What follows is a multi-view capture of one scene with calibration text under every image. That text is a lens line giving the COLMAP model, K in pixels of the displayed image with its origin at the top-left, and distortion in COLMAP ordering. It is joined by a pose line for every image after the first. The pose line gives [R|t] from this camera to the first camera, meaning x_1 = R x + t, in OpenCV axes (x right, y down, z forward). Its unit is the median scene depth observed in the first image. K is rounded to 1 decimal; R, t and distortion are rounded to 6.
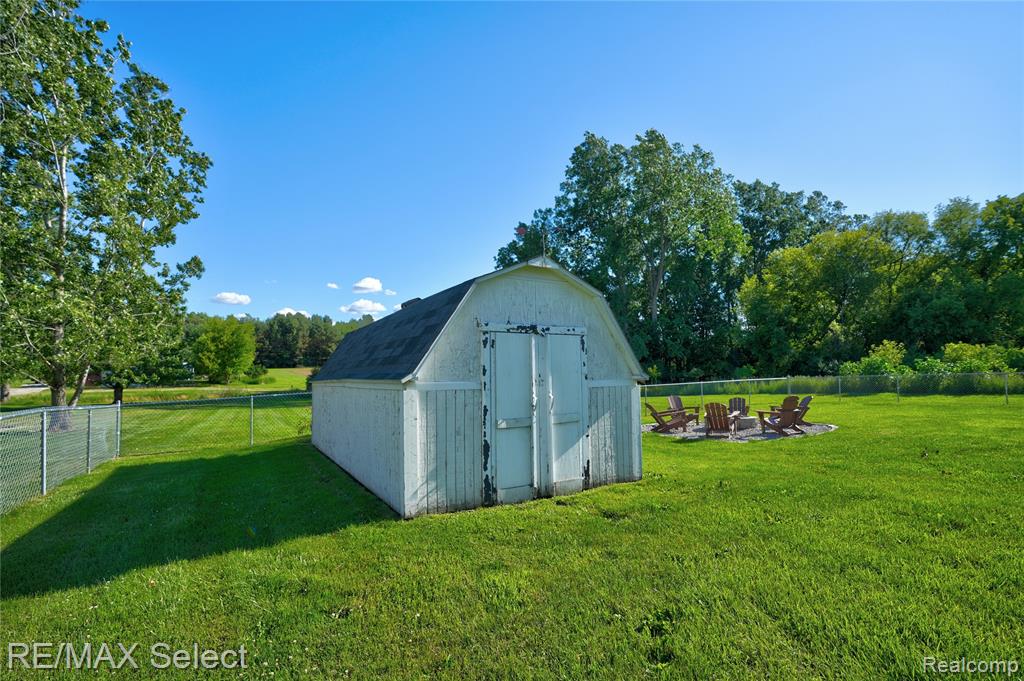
lens RADIAL K [[481.7, 0, 536.0], [0, 481.7, 335.8], [0, 0, 1]] dist [-0.002433, -0.019529]
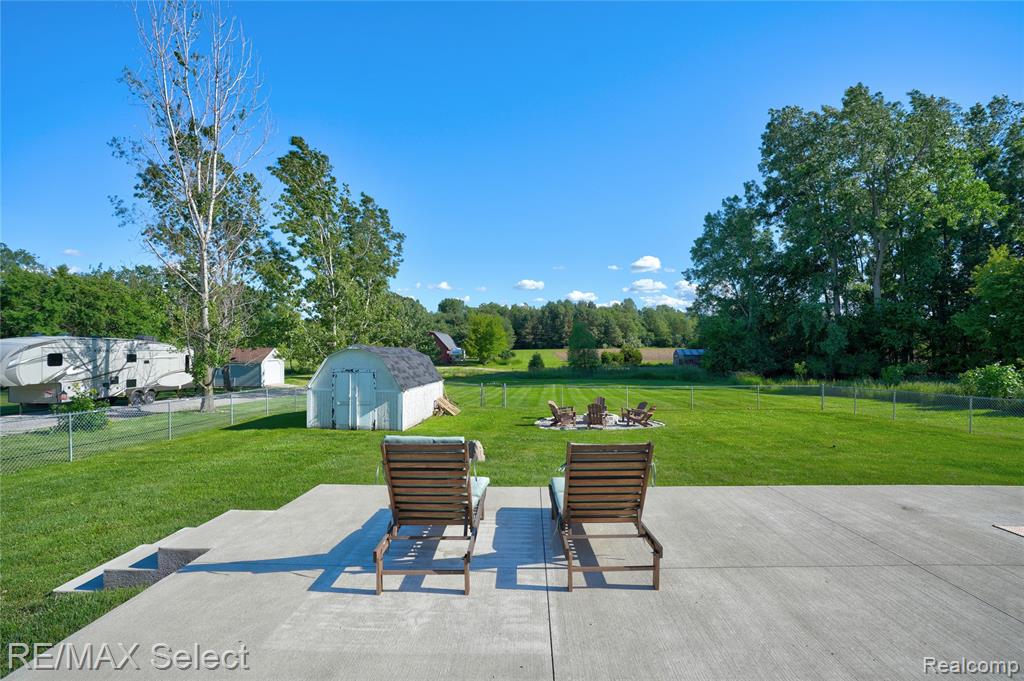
lens RADIAL K [[478.0, 0, 512.1], [0, 478.0, 328.3], [0, 0, 1]] dist [-0.056736, 0.000350]
pose [[0.830574, -0.011303, -0.556794, 0.170368], [0.024658, 0.999560, 0.016491, -0.020599], [0.556363, -0.027427, 0.830487, -0.056220]]
